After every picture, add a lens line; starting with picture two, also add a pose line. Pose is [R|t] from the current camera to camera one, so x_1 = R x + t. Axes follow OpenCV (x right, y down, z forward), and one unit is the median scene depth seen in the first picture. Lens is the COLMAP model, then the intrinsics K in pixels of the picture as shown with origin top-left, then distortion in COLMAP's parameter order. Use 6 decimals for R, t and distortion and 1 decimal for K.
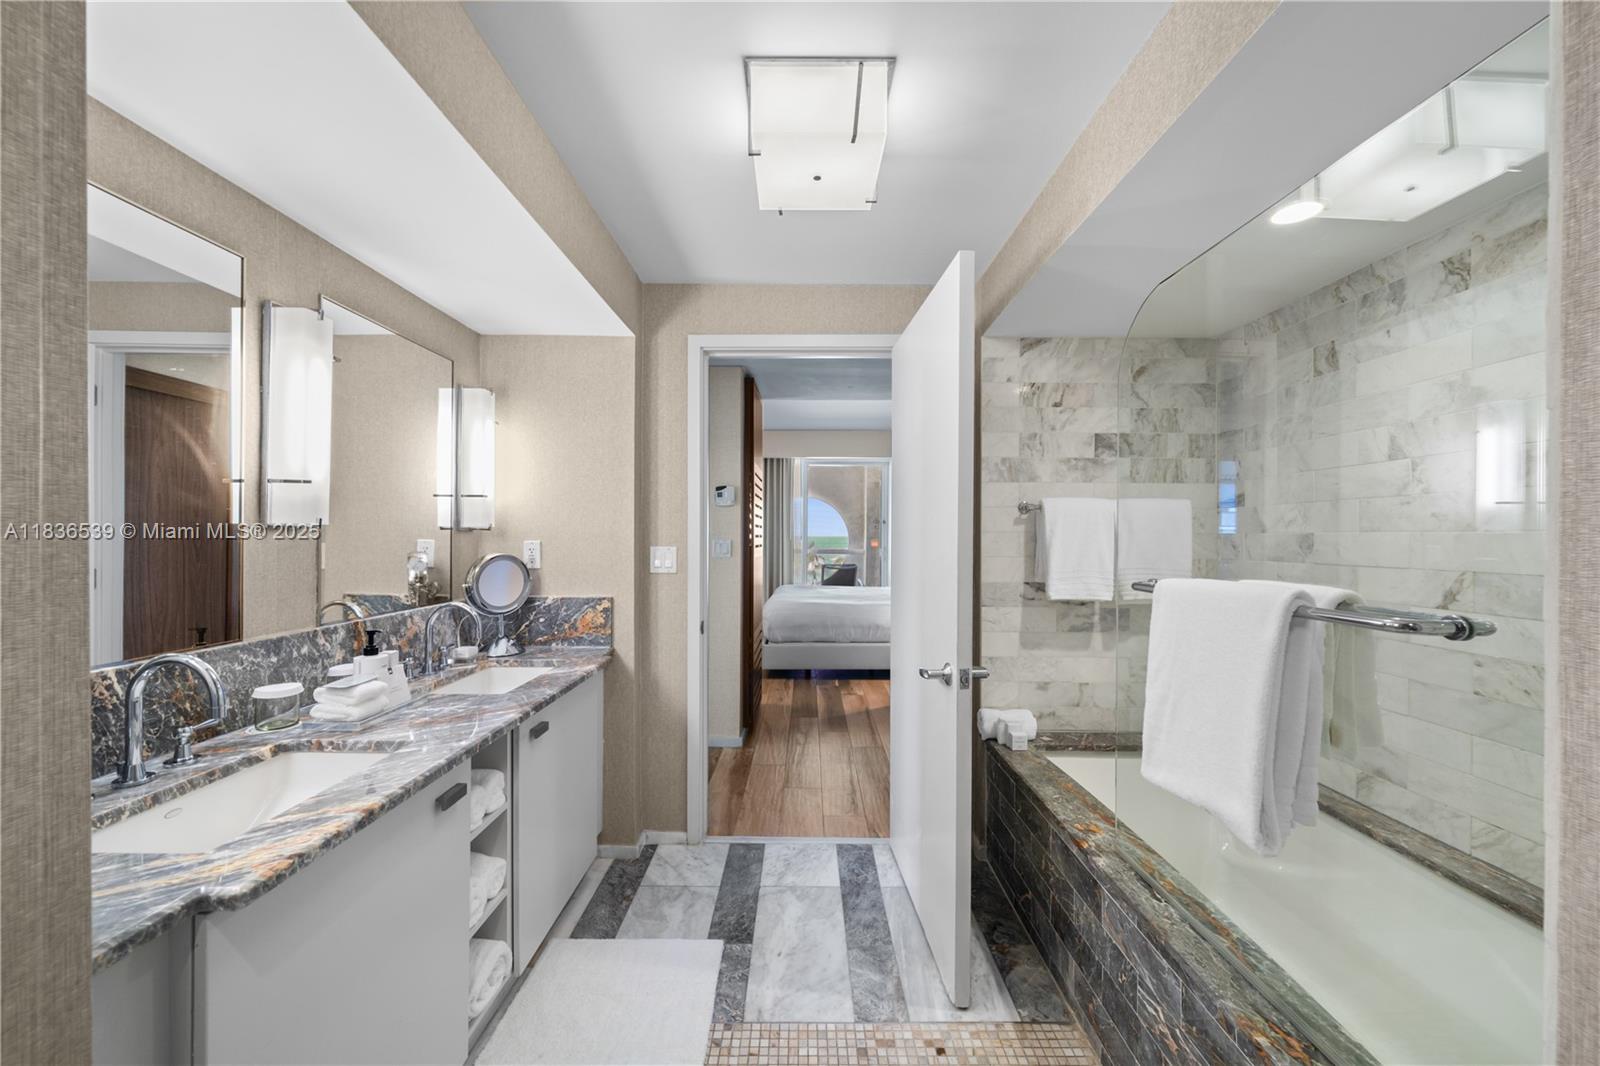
lens RADIAL K [[574.7, 0, 790.0], [0, 574.7, 534.8], [0, 0, 1]] dist [-0.002128, -0.000072]
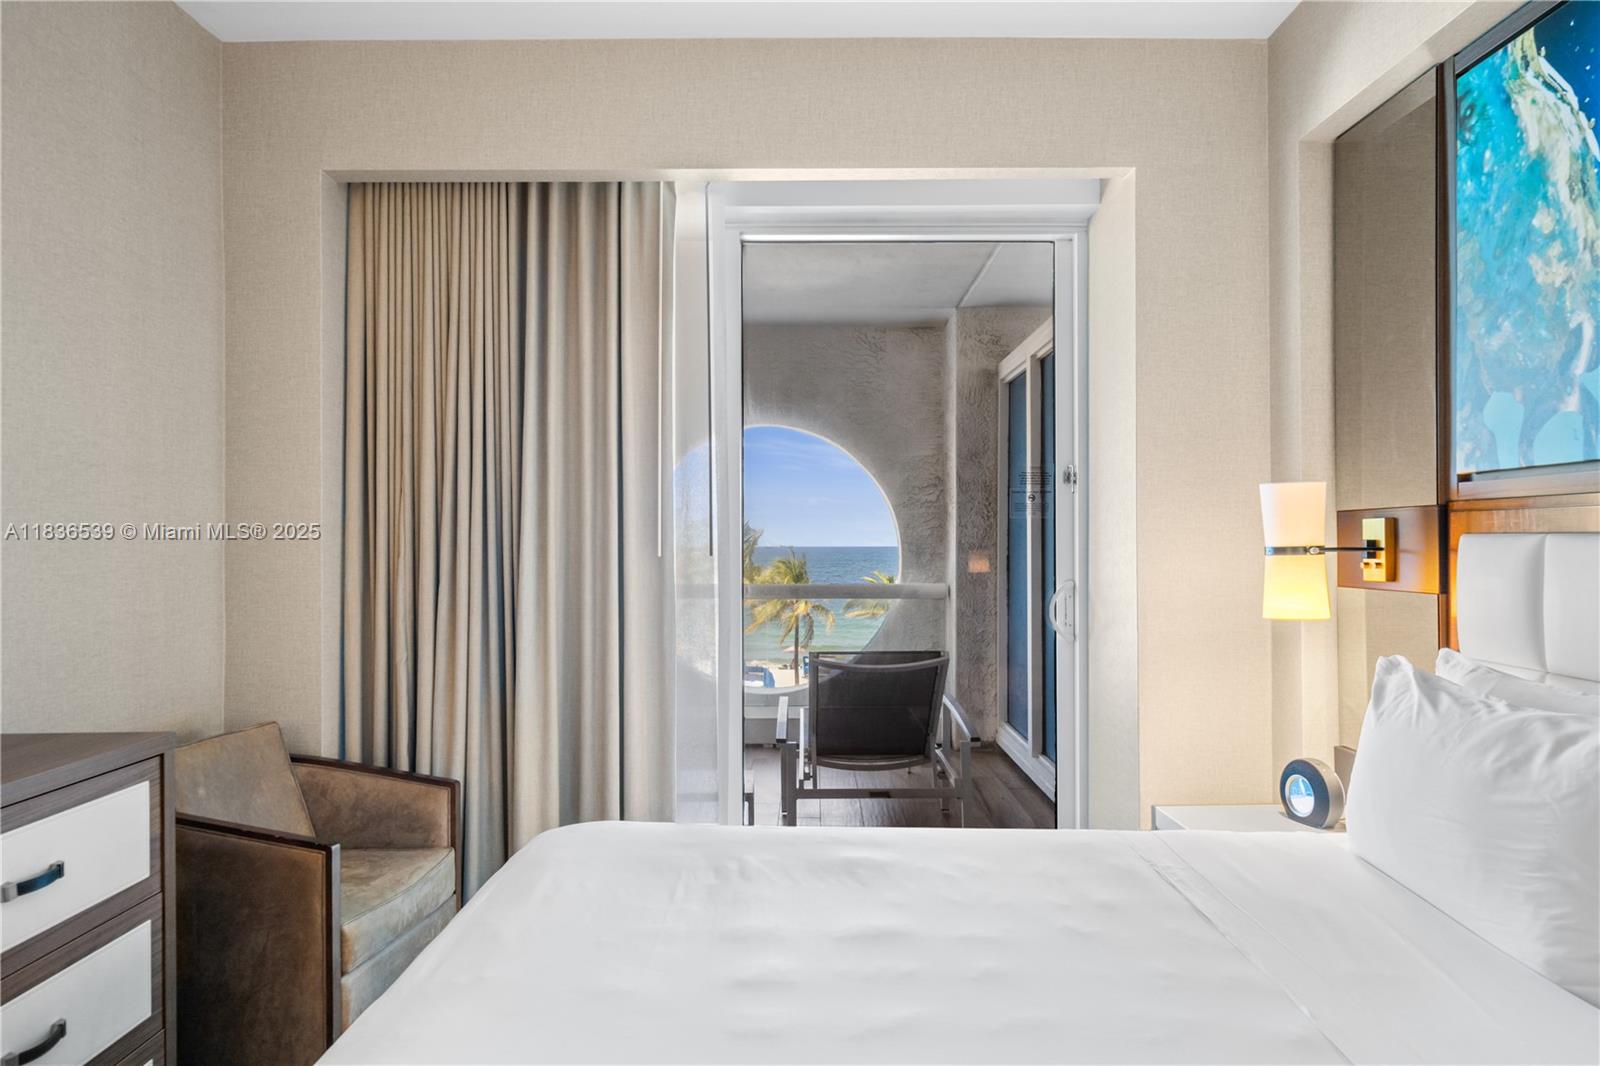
lens RADIAL K [[1069.2, 0, 801.2], [0, 1069.2, 537.2], [0, 0, 1]] dist [0.001370, -0.000428]
pose [[0.999358, -0.006997, 0.035146, 0.226308], [0.007263, 0.999946, -0.007444, 0.023716], [-0.035092, 0.007695, 0.999354, 3.113199]]
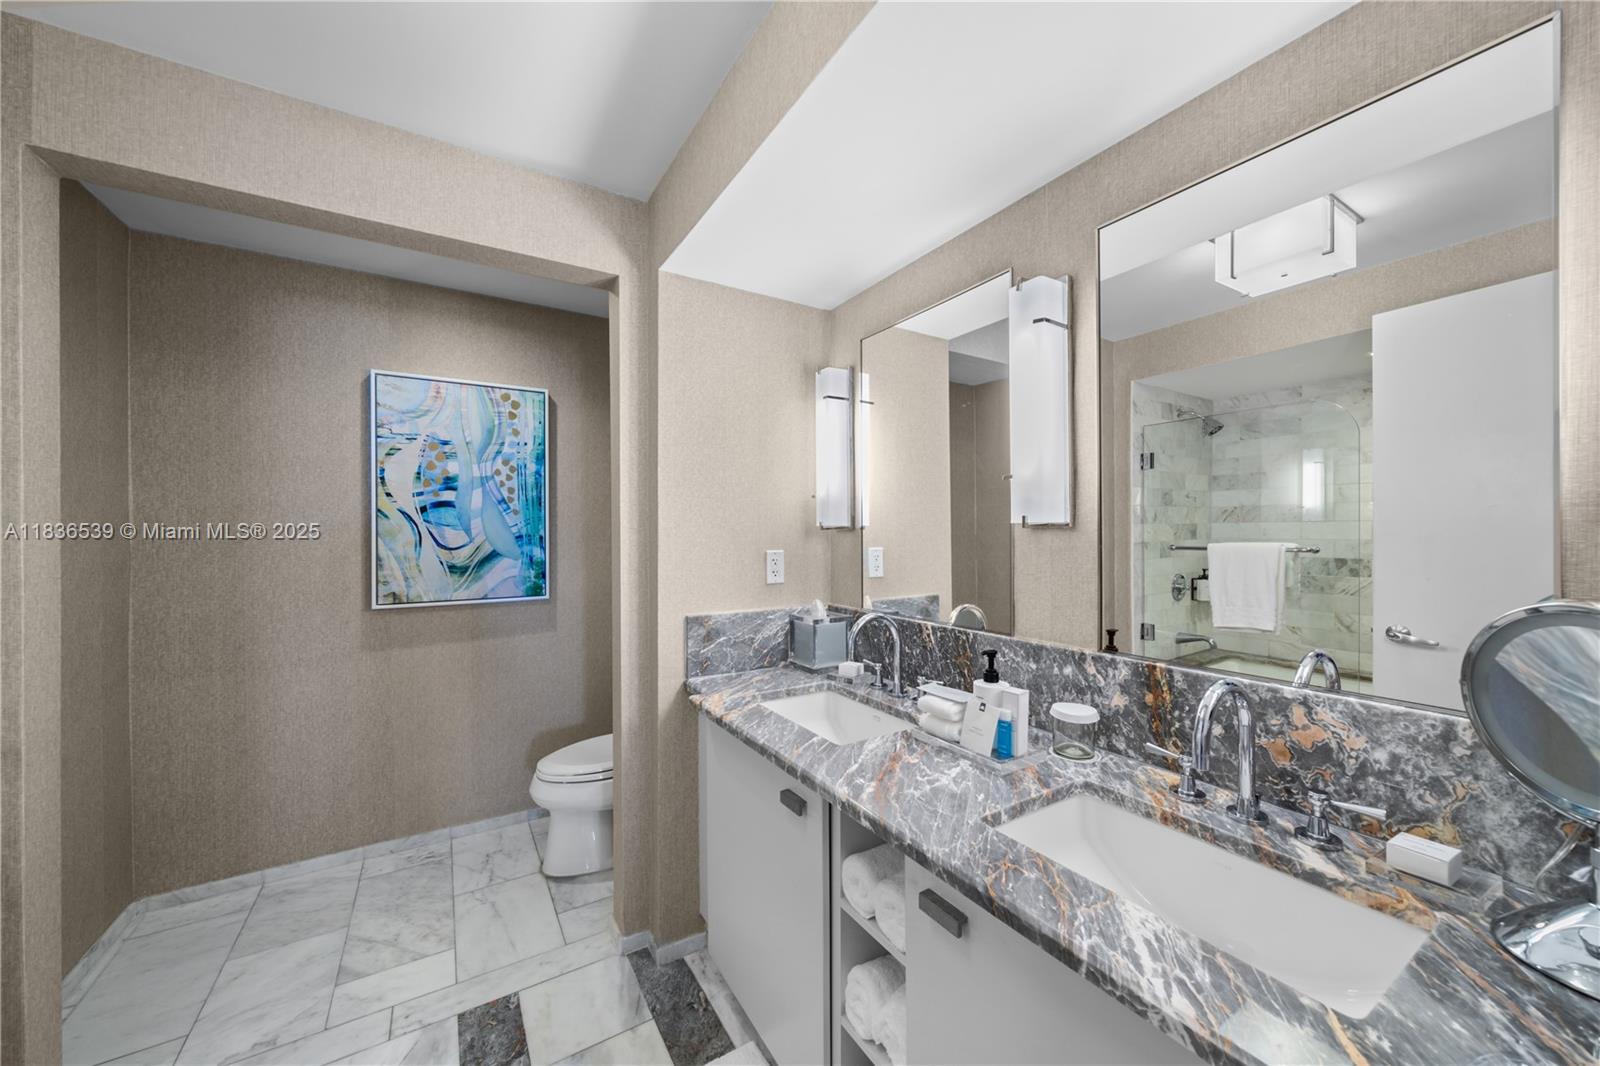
lens RADIAL K [[574.7, 0, 790.0], [0, 574.7, 534.8], [0, 0, 1]] dist [-0.002128, -0.000072]
pose [[-0.839709, -0.000302, -0.543036, -0.044047], [-0.000802, 0.999999, 0.000683, 0.000110], [0.543035, 0.001009, -0.839709, 1.505993]]
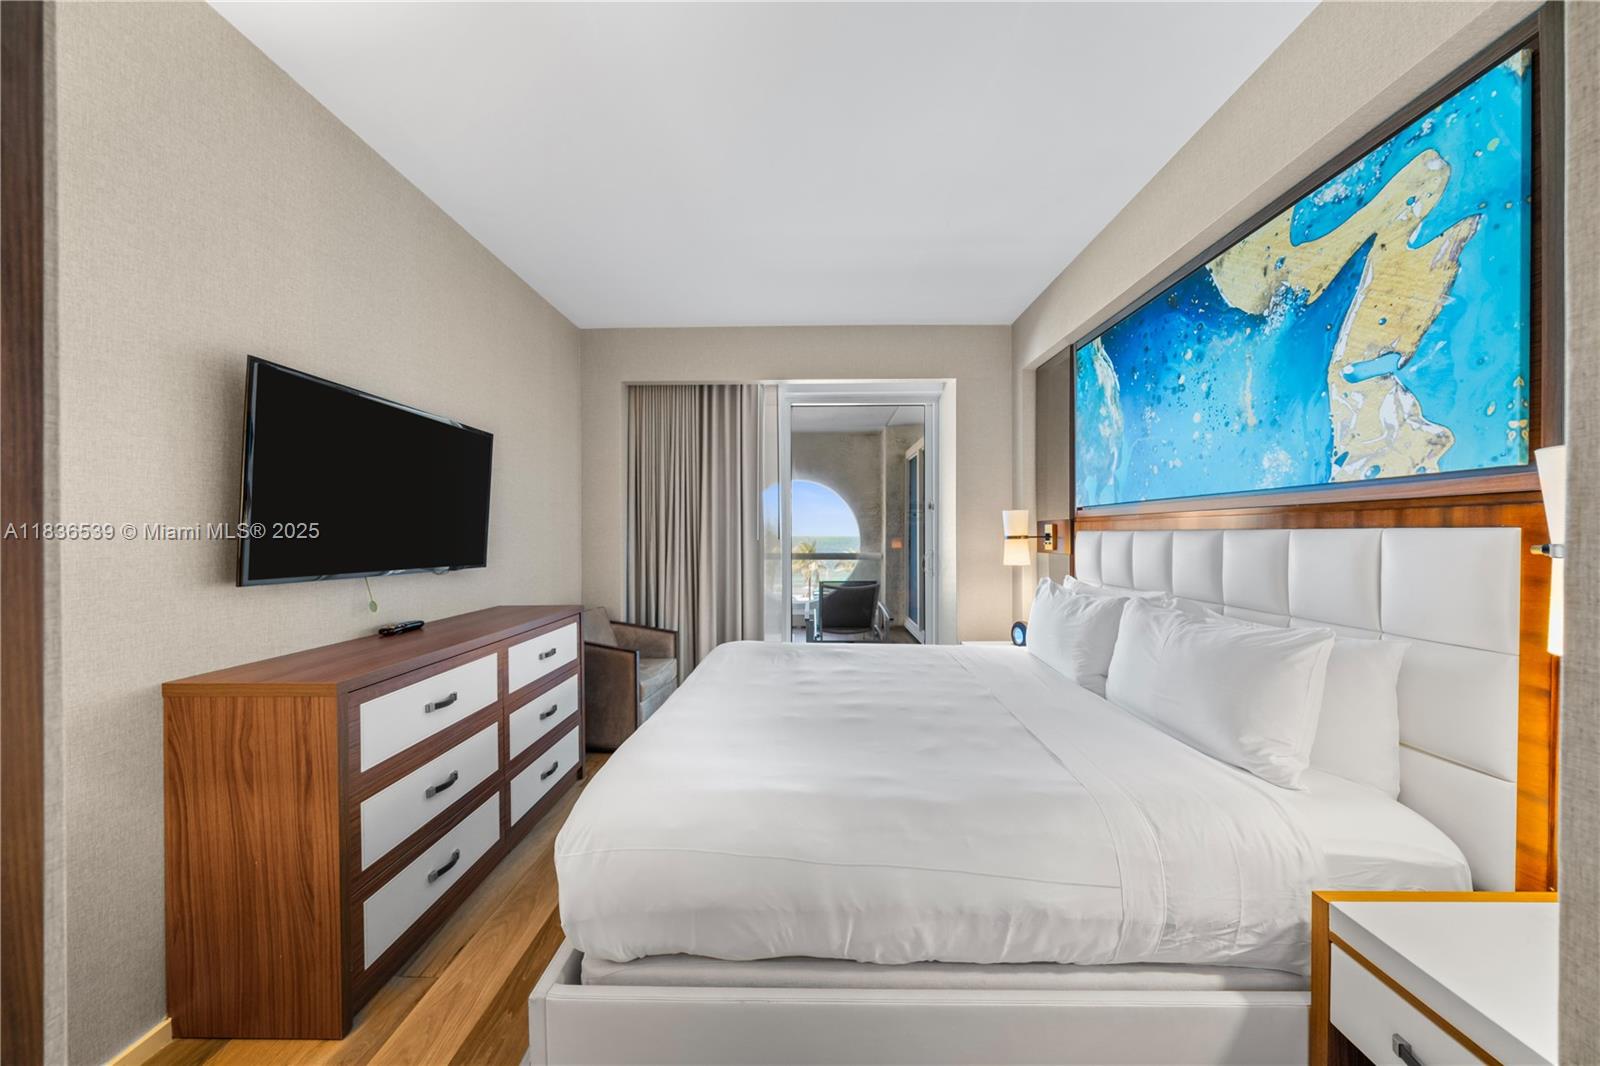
lens RADIAL K [[545.8, 0, 795.7], [0, 545.8, 536.2], [0, 0, 1]] dist [-0.000413, -0.000215]
pose [[0.999953, -0.007240, 0.006448, 0.187388], [0.007231, 0.999973, 0.001423, 0.023920], [-0.006458, -0.001376, 0.999978, 2.675772]]
